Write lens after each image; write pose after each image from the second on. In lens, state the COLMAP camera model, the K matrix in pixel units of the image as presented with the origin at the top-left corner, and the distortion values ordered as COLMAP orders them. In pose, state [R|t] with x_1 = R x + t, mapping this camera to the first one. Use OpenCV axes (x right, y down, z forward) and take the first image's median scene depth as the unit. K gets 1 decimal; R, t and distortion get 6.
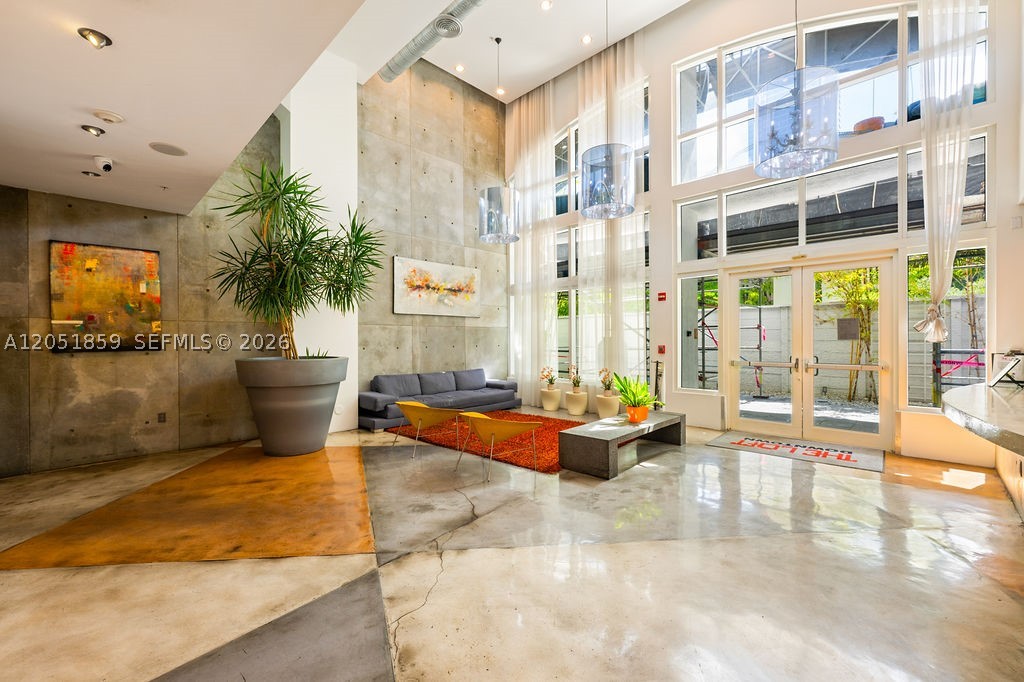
lens RADIAL K [[425.2, 0, 507.4], [0, 425.2, 334.5], [0, 0, 1]] dist [-0.001305, -0.000258]
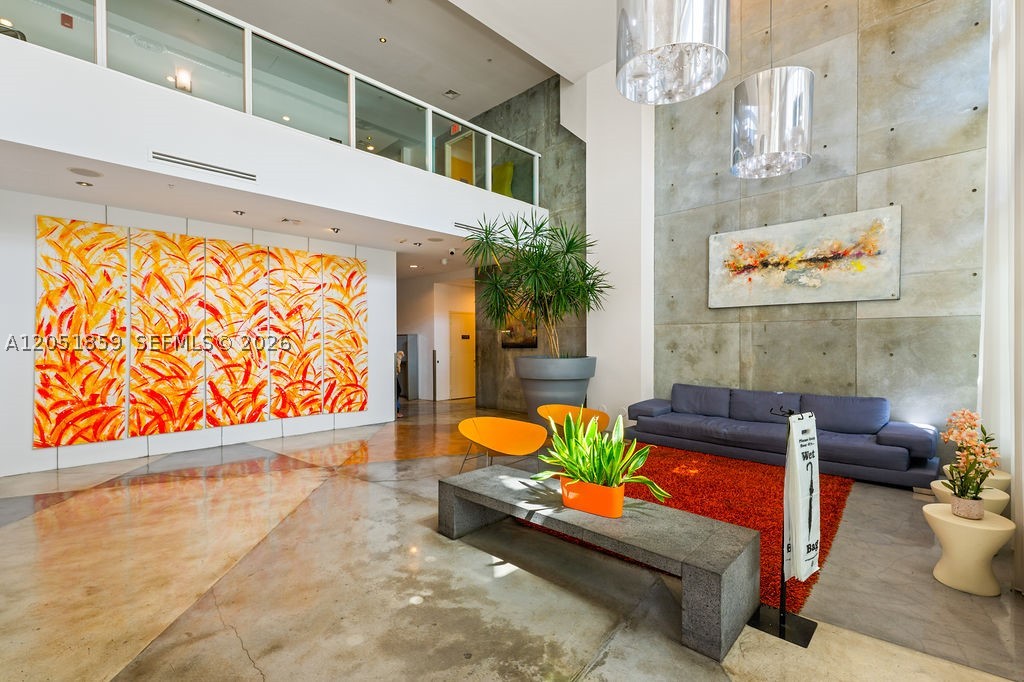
lens RADIAL K [[455.5, 0, 512.7], [0, 455.5, 338.7], [0, 0, 1]] dist [-0.001149, -0.000220]
pose [[0.006809, -0.005410, -0.999962, 0.546246], [0.007787, 0.999955, -0.005357, 0.007926], [0.999947, -0.007750, 0.006851, 0.602358]]
